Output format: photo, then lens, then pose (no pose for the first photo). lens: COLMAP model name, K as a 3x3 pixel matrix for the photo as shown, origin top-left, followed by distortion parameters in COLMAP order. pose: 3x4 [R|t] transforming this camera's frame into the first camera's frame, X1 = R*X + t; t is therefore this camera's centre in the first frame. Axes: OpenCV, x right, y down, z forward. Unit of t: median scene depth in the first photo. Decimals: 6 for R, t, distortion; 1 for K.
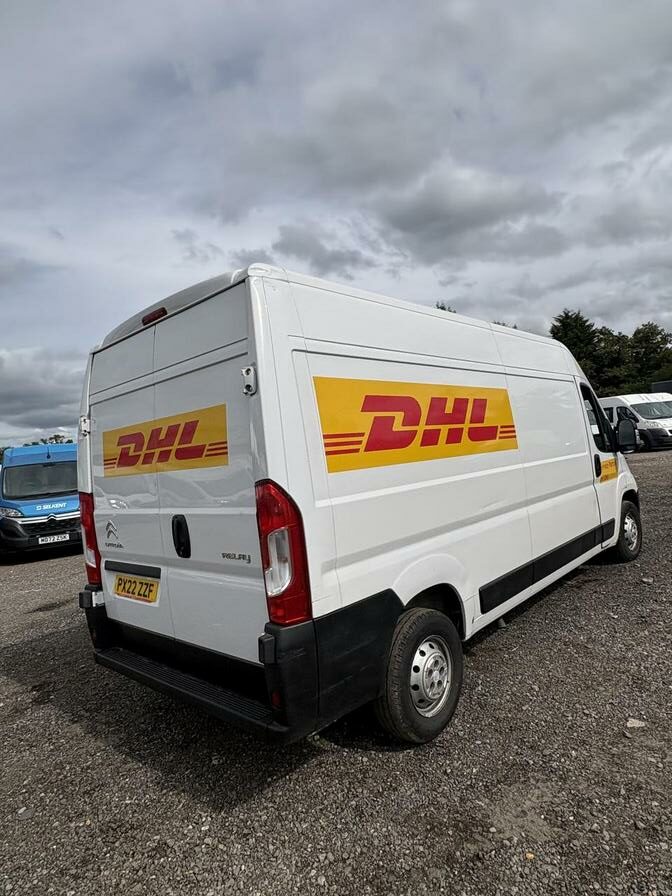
lens RADIAL K [[515.4, 0, 315.6], [0, 515.4, 450.6], [0, 0, 1]] dist [0.008441, 0.000027]
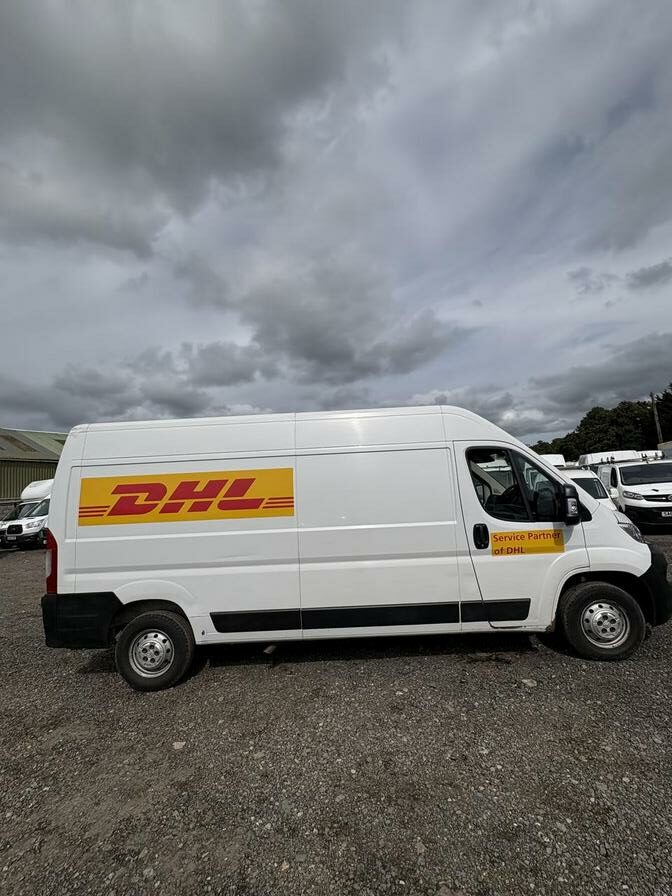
lens RADIAL K [[386.3, 0, 336.0], [0, 386.3, 448.0], [0, 0, 1]] dist [0.007461, 0.000149]
pose [[0.672075, -0.011697, -0.740390, 1.492224], [-0.004888, 0.999783, -0.020233, -0.193966], [0.740467, 0.017217, 0.671873, 0.568445]]
